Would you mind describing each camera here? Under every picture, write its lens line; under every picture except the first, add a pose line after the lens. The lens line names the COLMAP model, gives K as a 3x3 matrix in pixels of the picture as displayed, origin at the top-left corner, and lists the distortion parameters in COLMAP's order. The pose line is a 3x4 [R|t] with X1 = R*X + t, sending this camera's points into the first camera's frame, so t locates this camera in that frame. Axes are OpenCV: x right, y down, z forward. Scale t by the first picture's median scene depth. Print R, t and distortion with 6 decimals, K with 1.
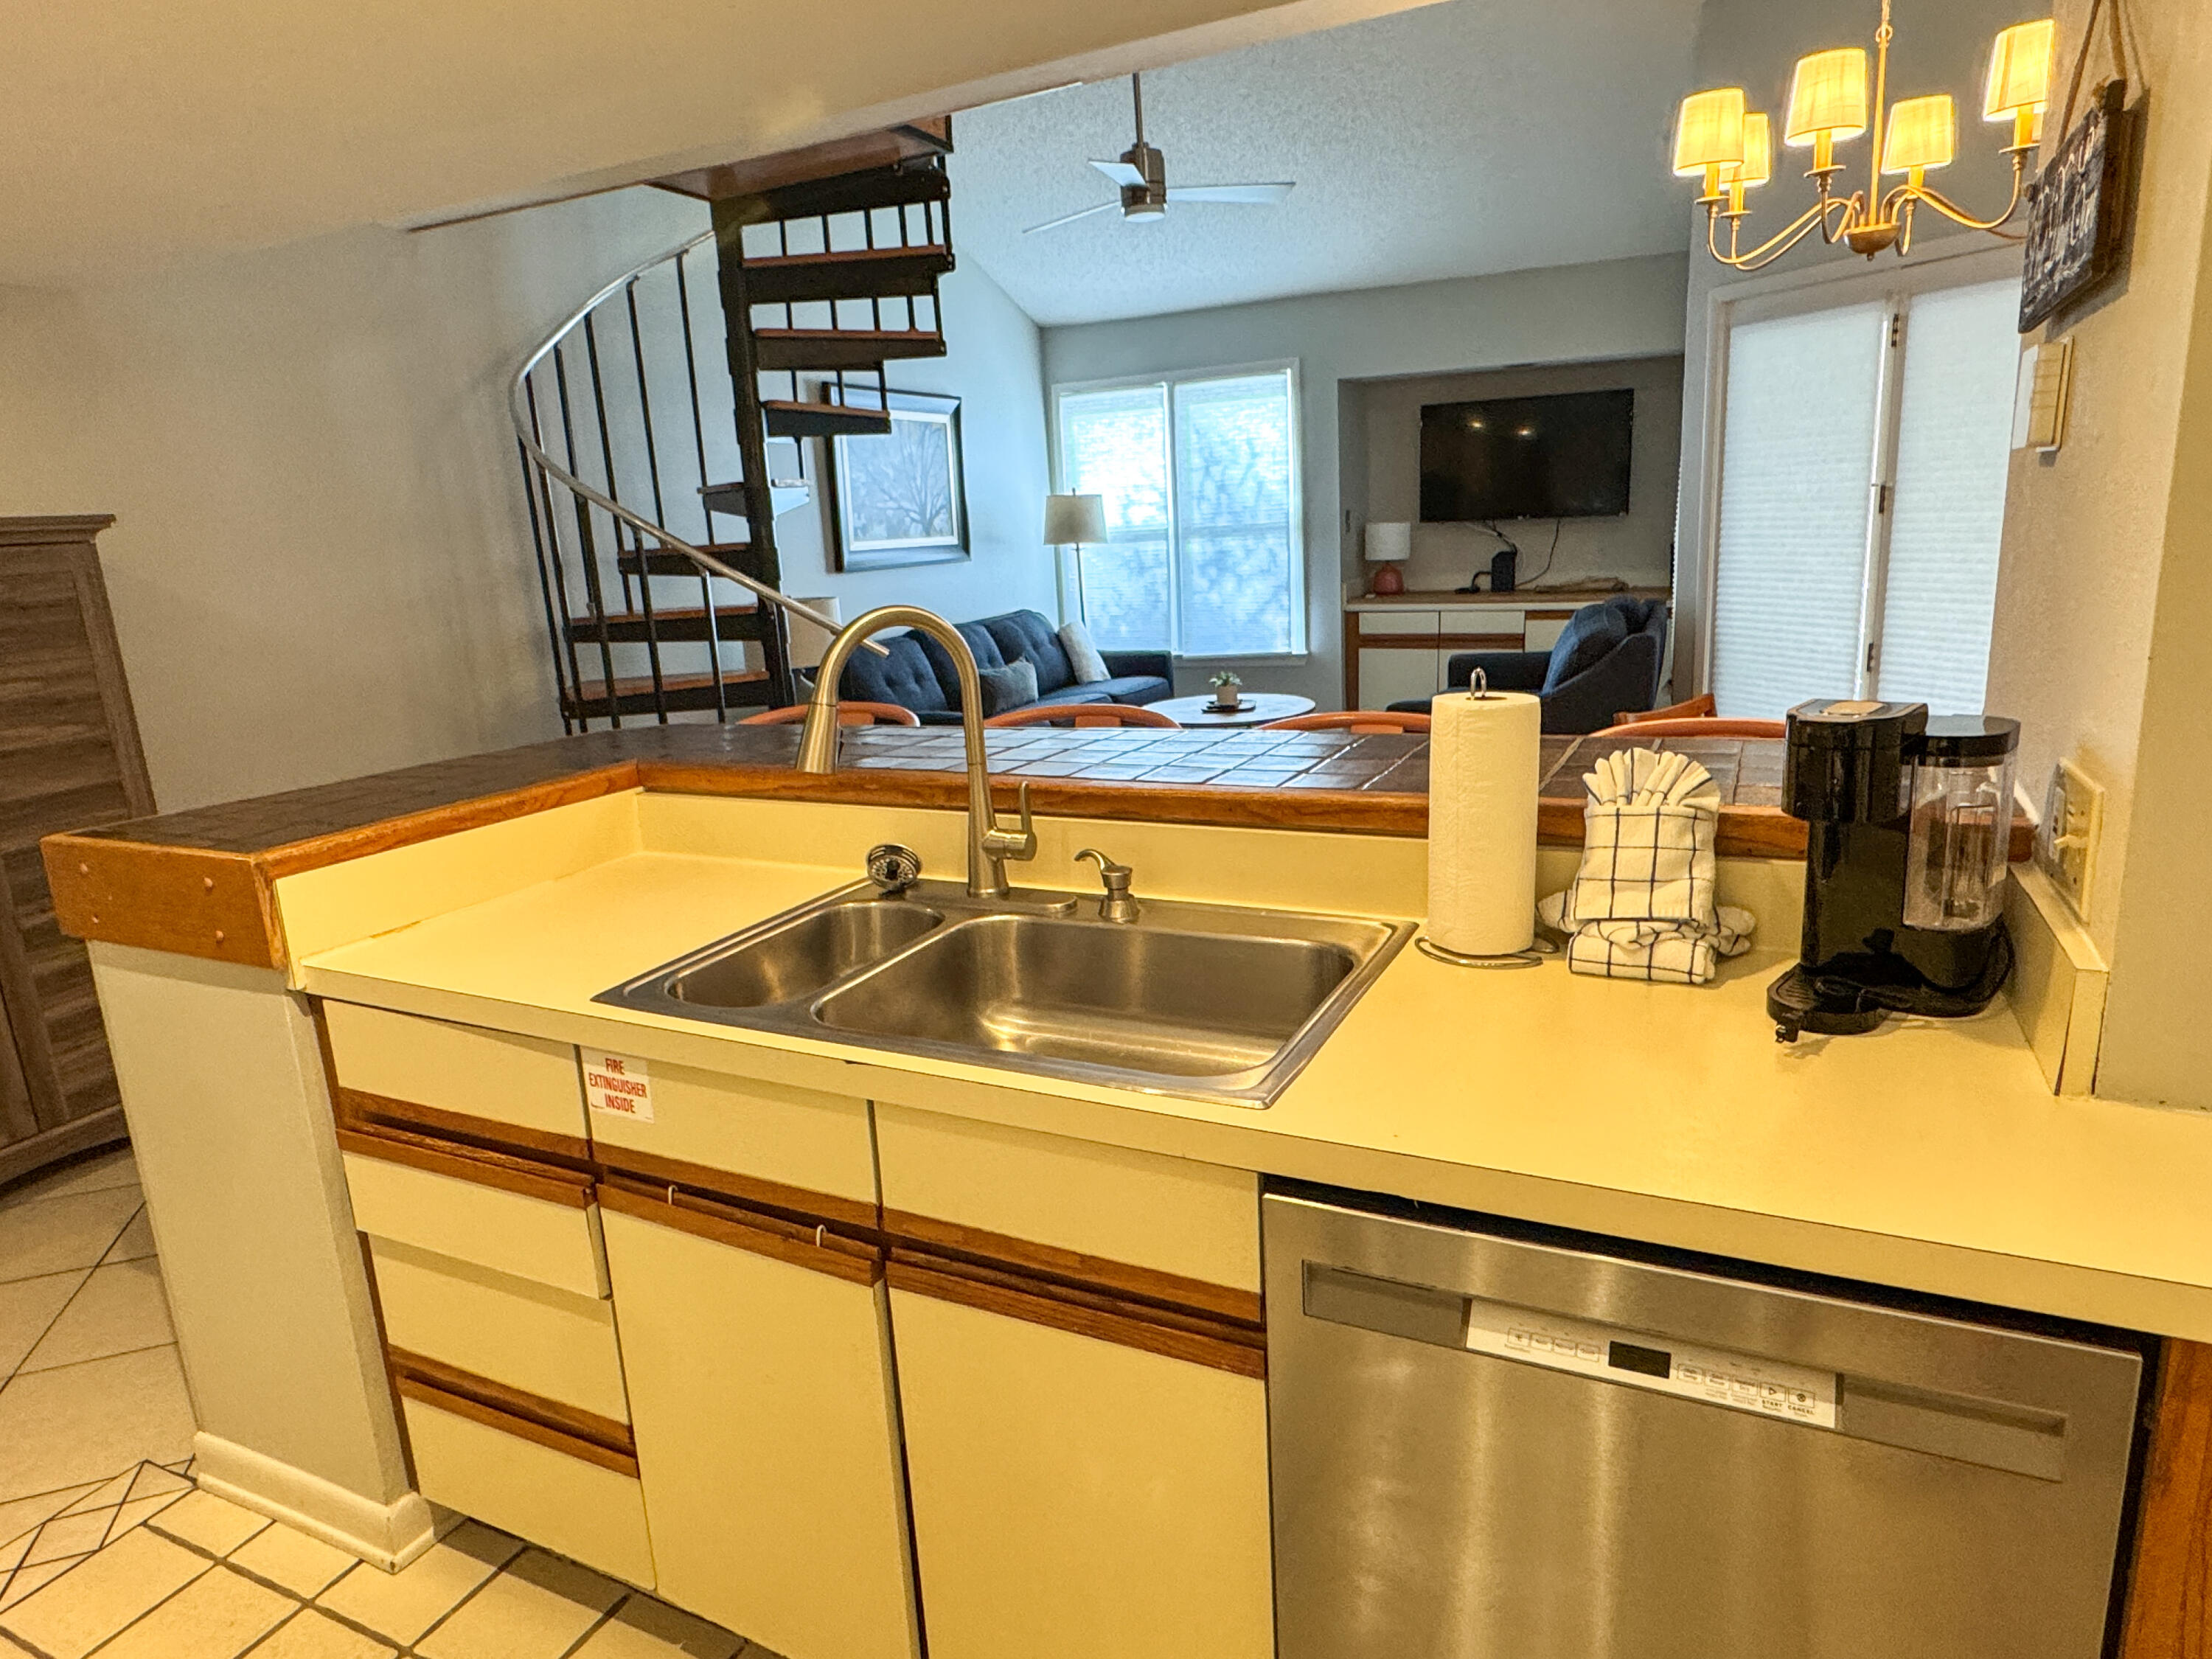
lens RADIAL K [[1314.1, 0, 1105.7], [0, 1314.1, 821.7], [0, 0, 1]] dist [0.000017, 0.001456]
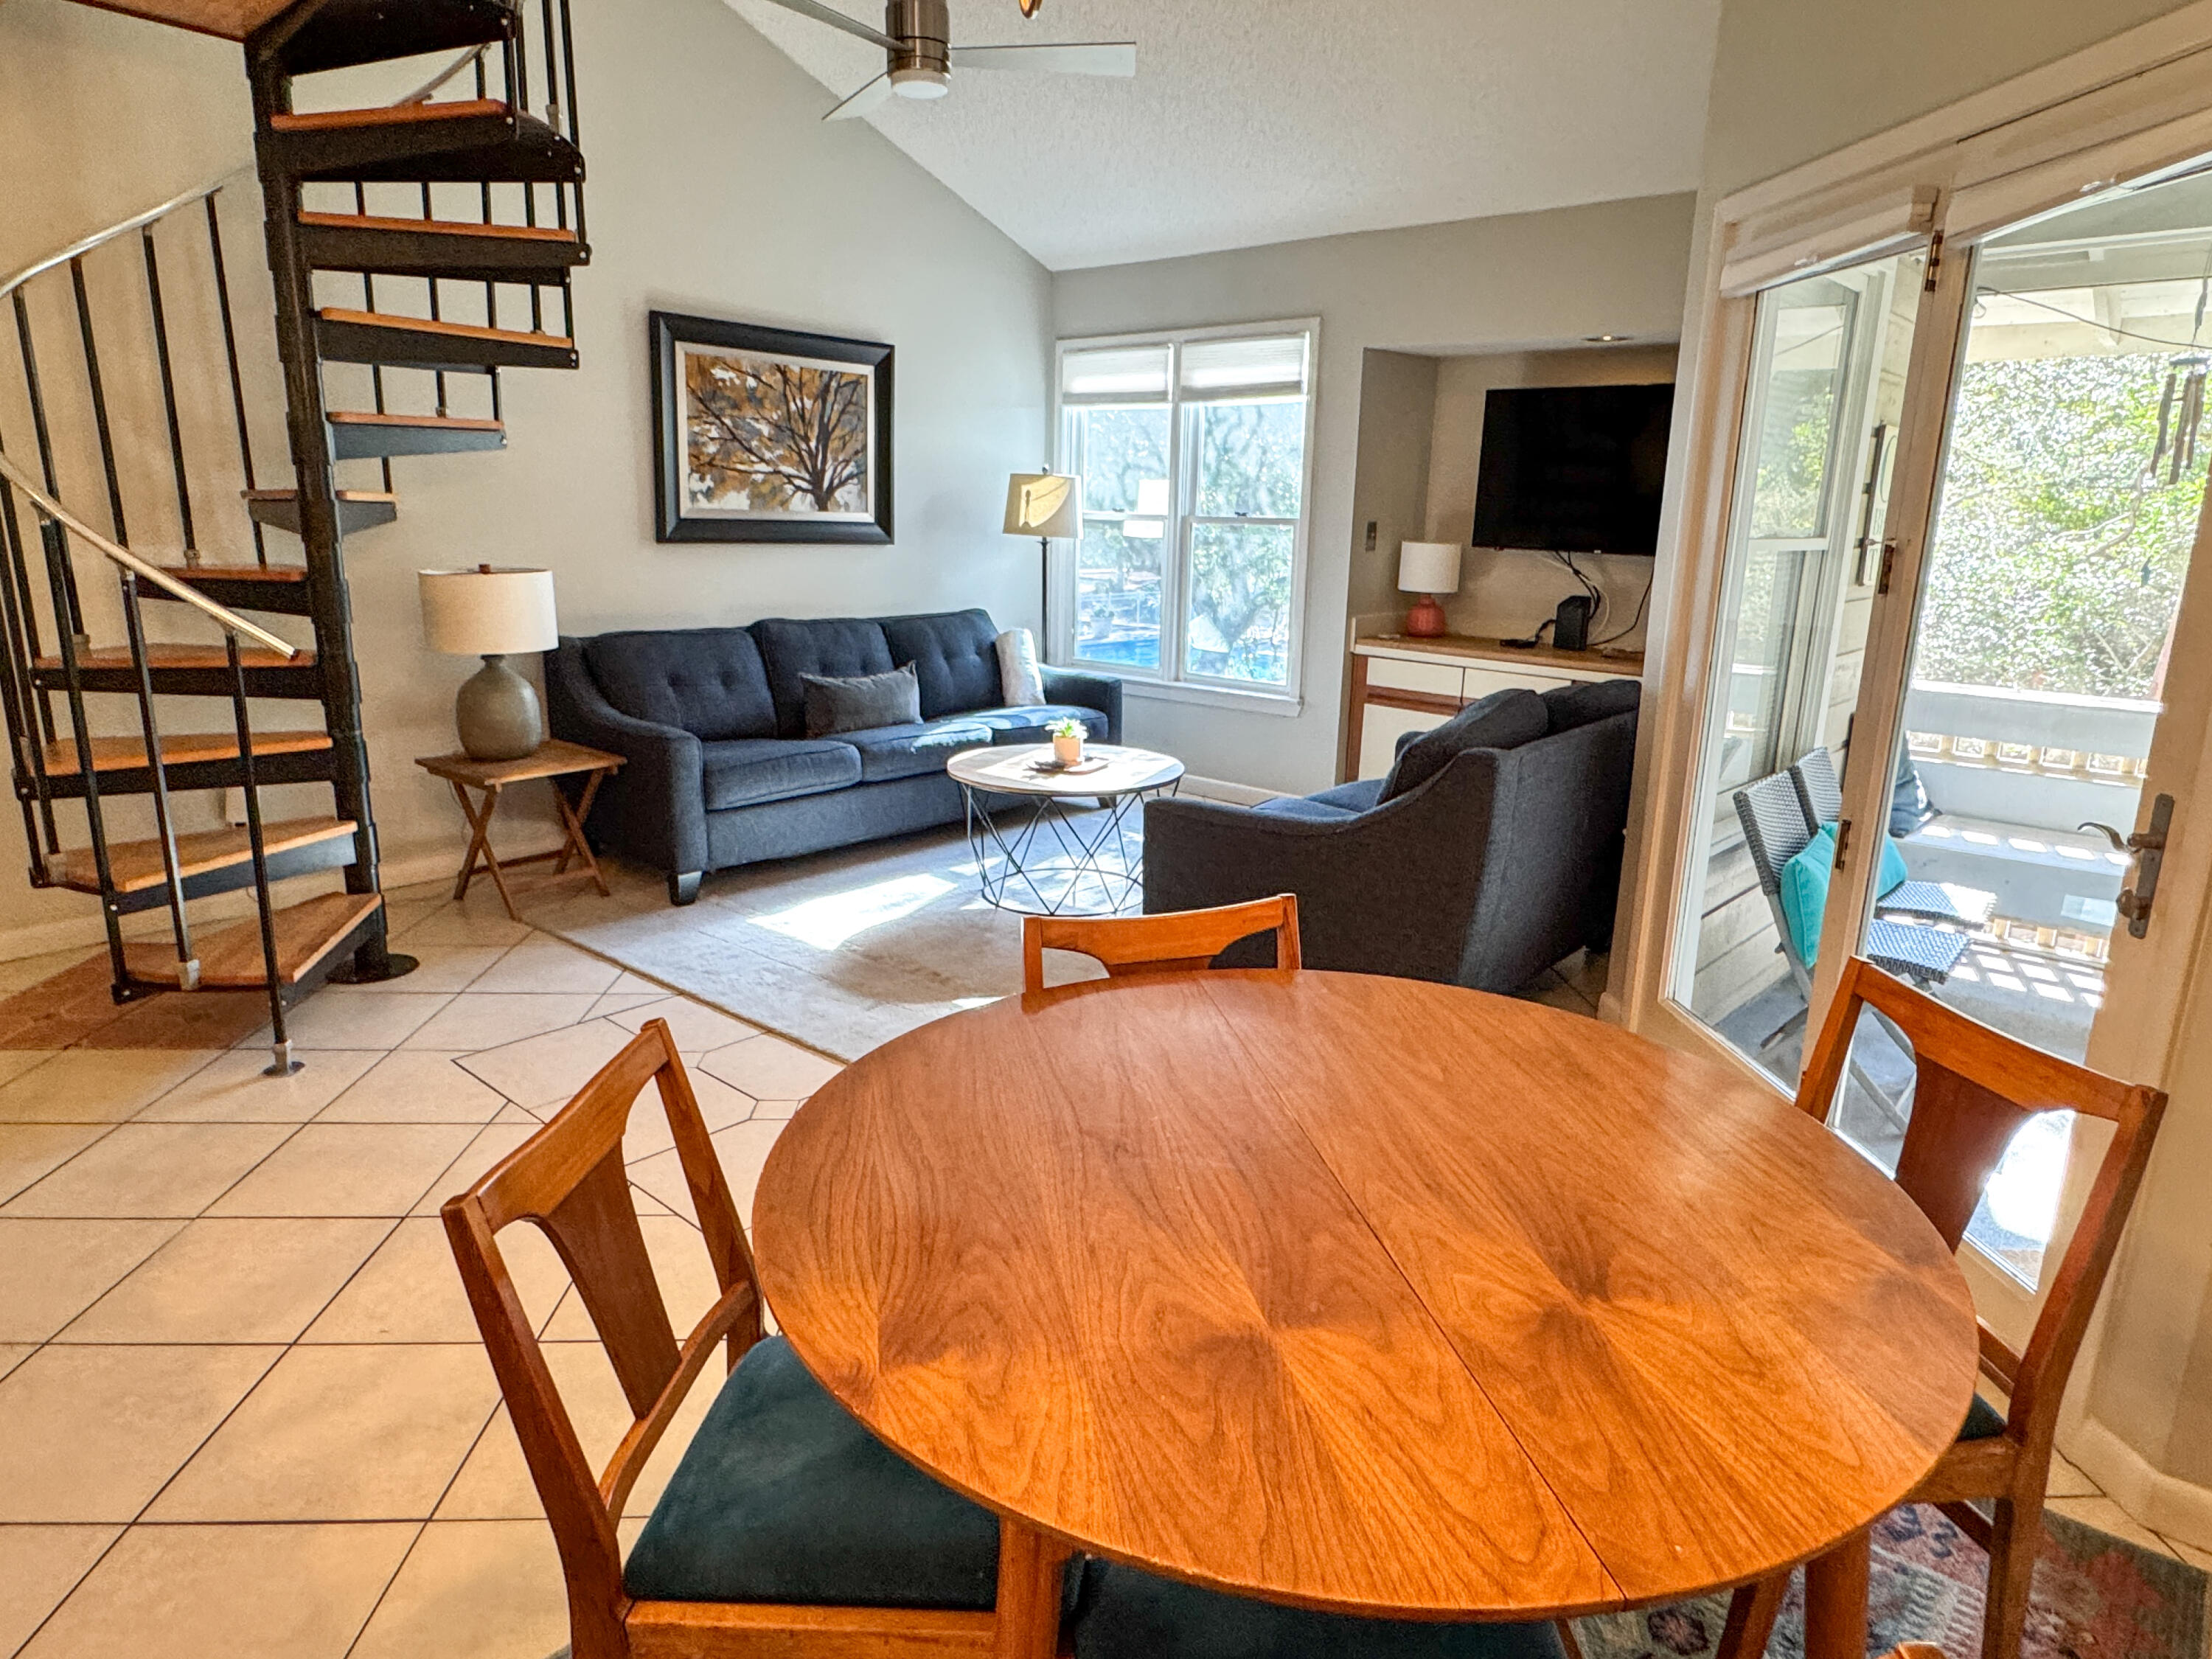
lens RADIAL K [[1314.1, 0, 1103.5], [0, 1314.1, 829.9], [0, 0, 1]] dist [0.000017, 0.001456]
pose [[0.956551, 0.142963, -0.254108, 0.264701], [-0.138561, 0.989727, 0.035237, -0.068154], [0.256536, 0.001503, 0.966534, 0.232994]]
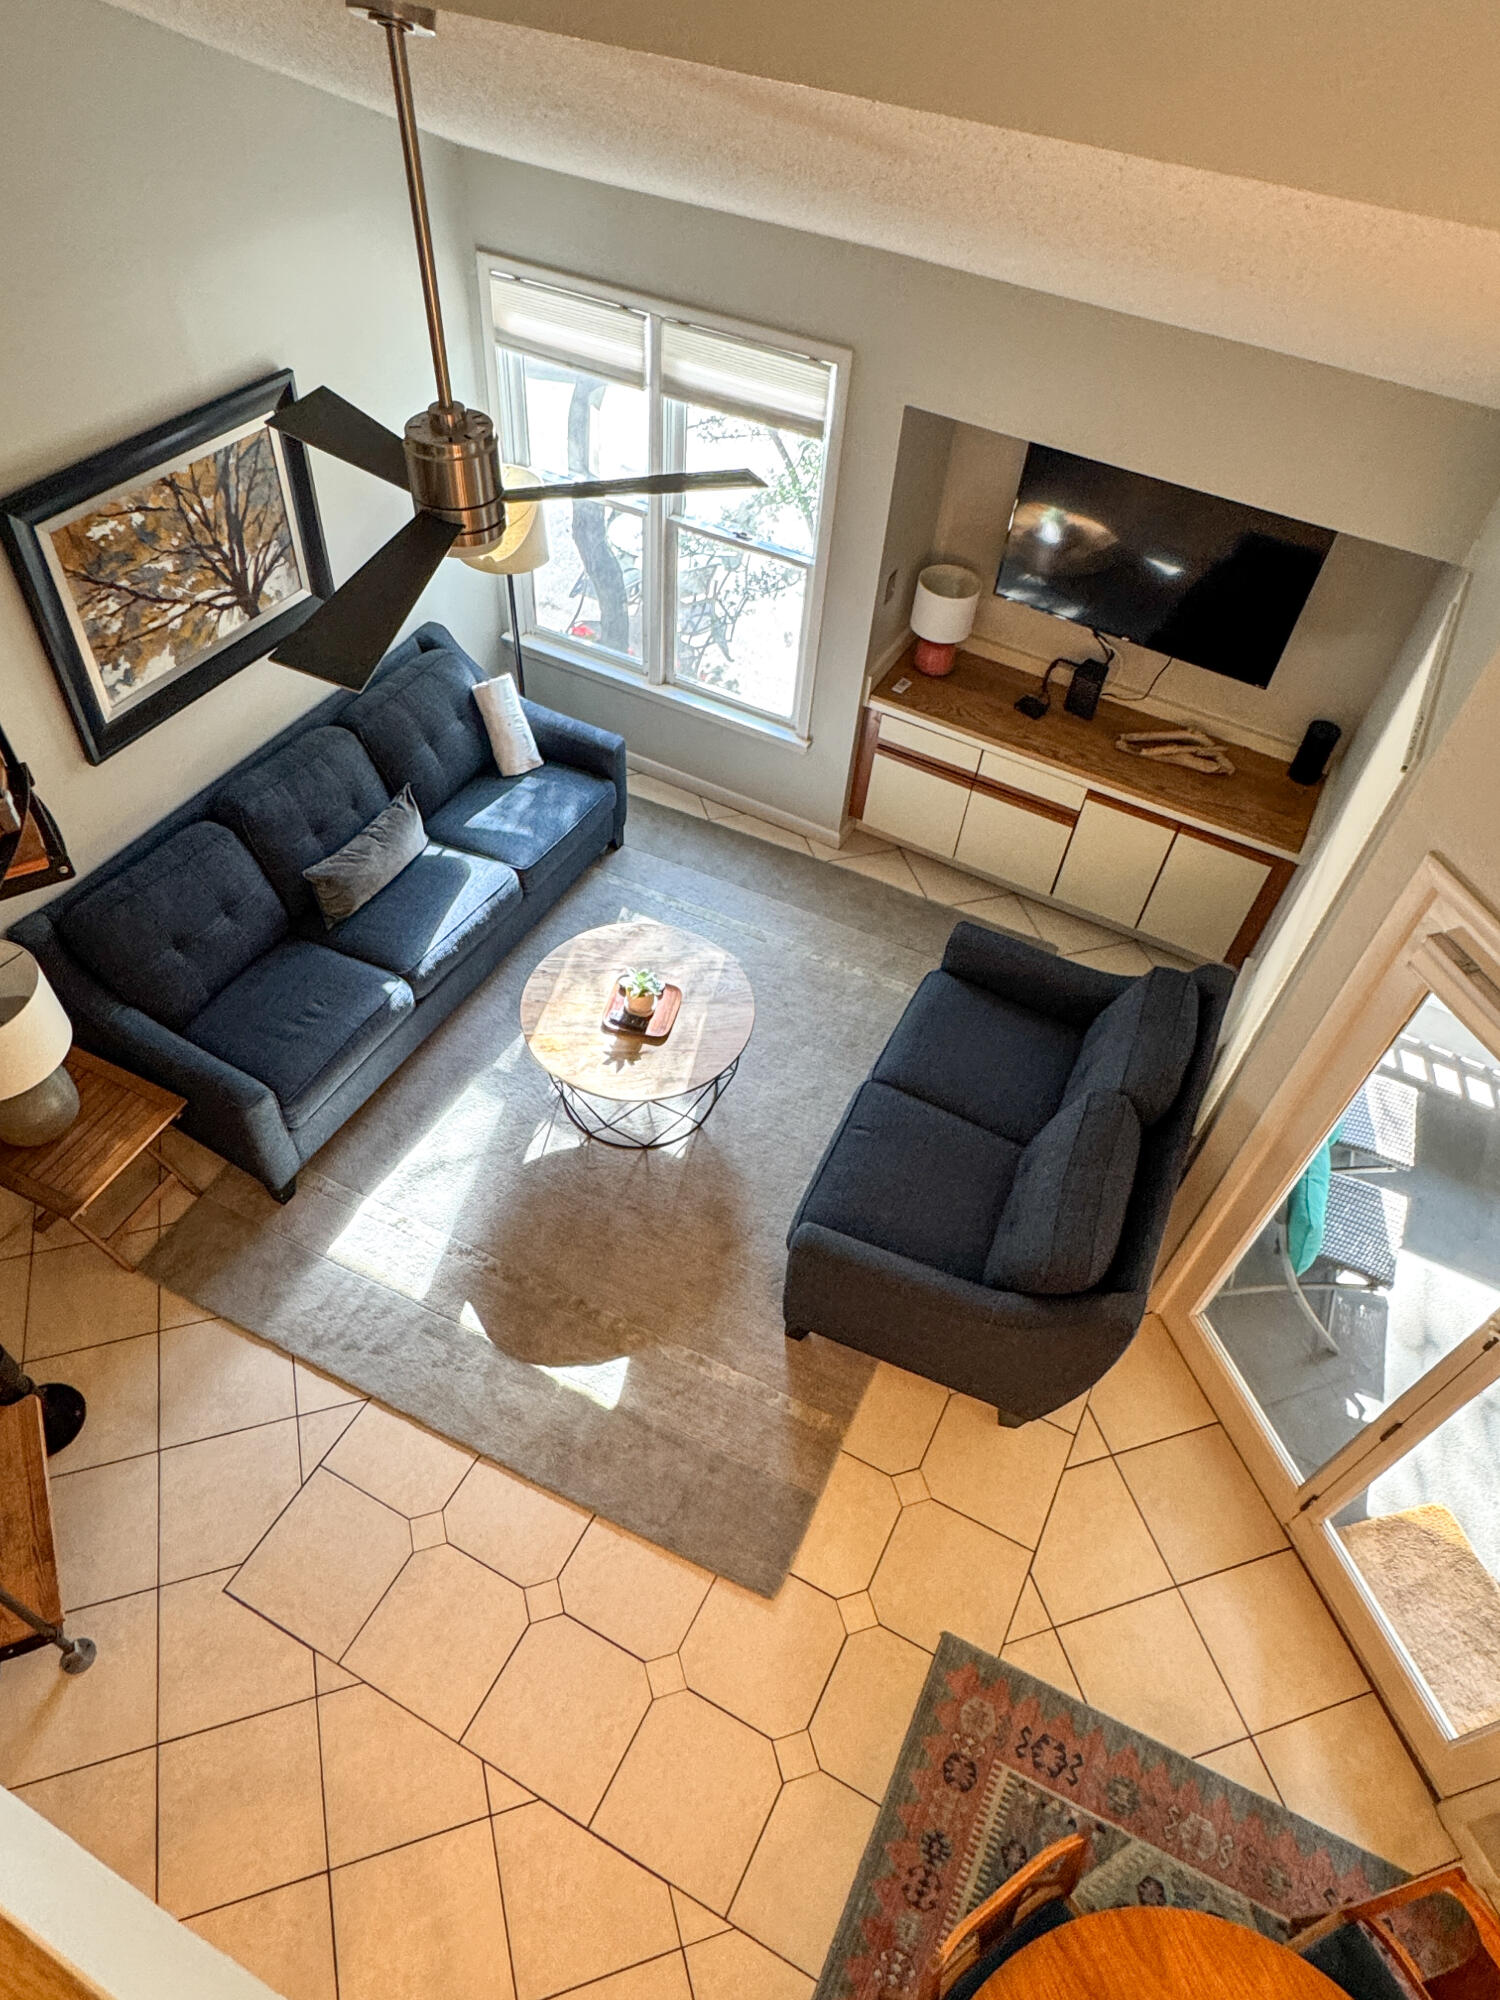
lens RADIAL K [[1208.9, 0, 746.3], [0, 1208.9, 994.5], [0, 0, 1]] dist [-0.004052, 0.004886]
pose [[0.992523, 0.100038, 0.069936, 0.088633], [-0.122059, 0.812010, 0.570737, -0.427910], [0.000307, -0.575006, 0.818149, 0.365213]]
